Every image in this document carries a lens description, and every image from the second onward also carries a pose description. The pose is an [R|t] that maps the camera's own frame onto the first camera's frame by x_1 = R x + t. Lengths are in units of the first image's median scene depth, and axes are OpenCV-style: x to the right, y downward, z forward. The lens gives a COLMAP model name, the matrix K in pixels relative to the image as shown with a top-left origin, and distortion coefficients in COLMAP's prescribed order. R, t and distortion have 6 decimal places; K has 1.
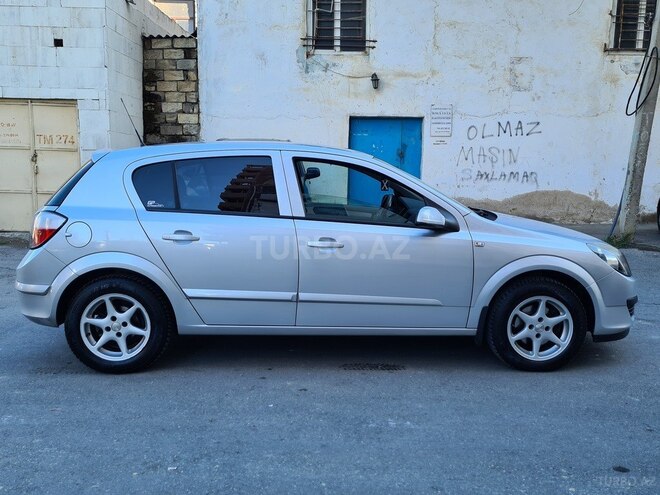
lens RADIAL K [[640.9, 0, 333.7], [0, 640.9, 247.2], [0, 0, 1]] dist [0.048763, 0.000000]
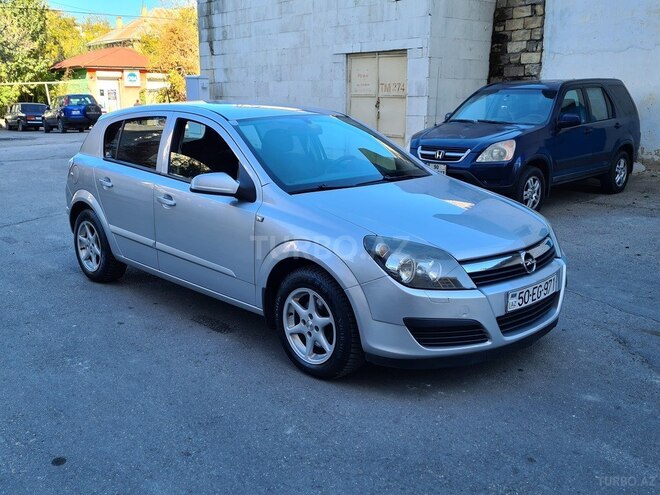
lens RADIAL K [[640.9, 0, 331.3], [0, 640.9, 244.7], [0, 0, 1]] dist [0.048763, 0.000000]
pose [[0.669538, 0.153390, -0.726767, 0.308777], [-0.084448, 0.987820, 0.130690, -0.030723], [0.737962, -0.026128, 0.674336, 0.149117]]
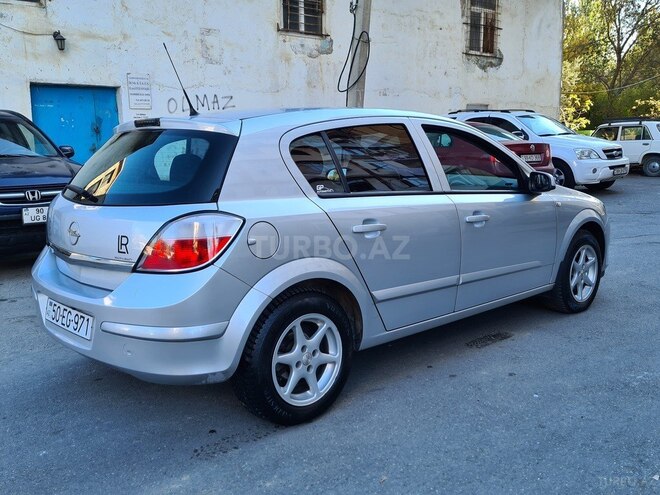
lens RADIAL K [[640.9, 0, 326.6], [0, 640.9, 253.5], [0, 0, 1]] dist [0.048763, 0.000000]
pose [[0.763938, -0.135347, 0.630936, -0.239196], [0.107625, 0.990785, 0.082229, -0.016892], [-0.636252, 0.005087, 0.771465, 0.130179]]
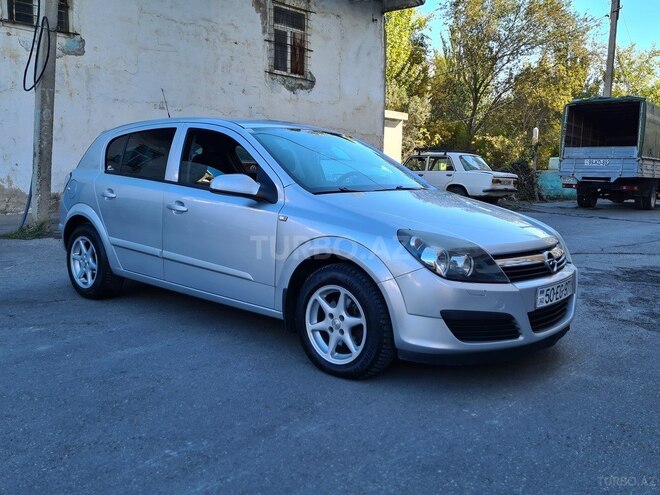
lens RADIAL K [[596.4, 0, 332.5], [0, 596.4, 246.0], [0, 0, 1]] dist [0.062764, -0.034113]
pose [[0.671784, -0.093506, 0.734821, 0.081224], [0.083595, 0.995234, 0.050220, 0.002990], [-0.736015, 0.027690, 0.676399, 0.102109]]
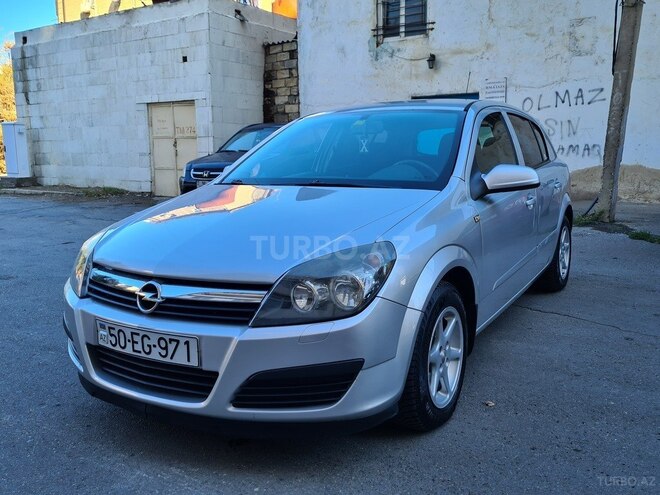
lens RADIAL K [[582.4, 0, 328.7], [0, 582.4, 245.4], [0, 0, 1]] dist [0.047151, -0.021088]
pose [[0.839591, 0.066793, -0.539097, 0.457466], [-0.048369, 0.997662, 0.048279, 0.003220], [0.541062, -0.014459, 0.840859, 0.100520]]
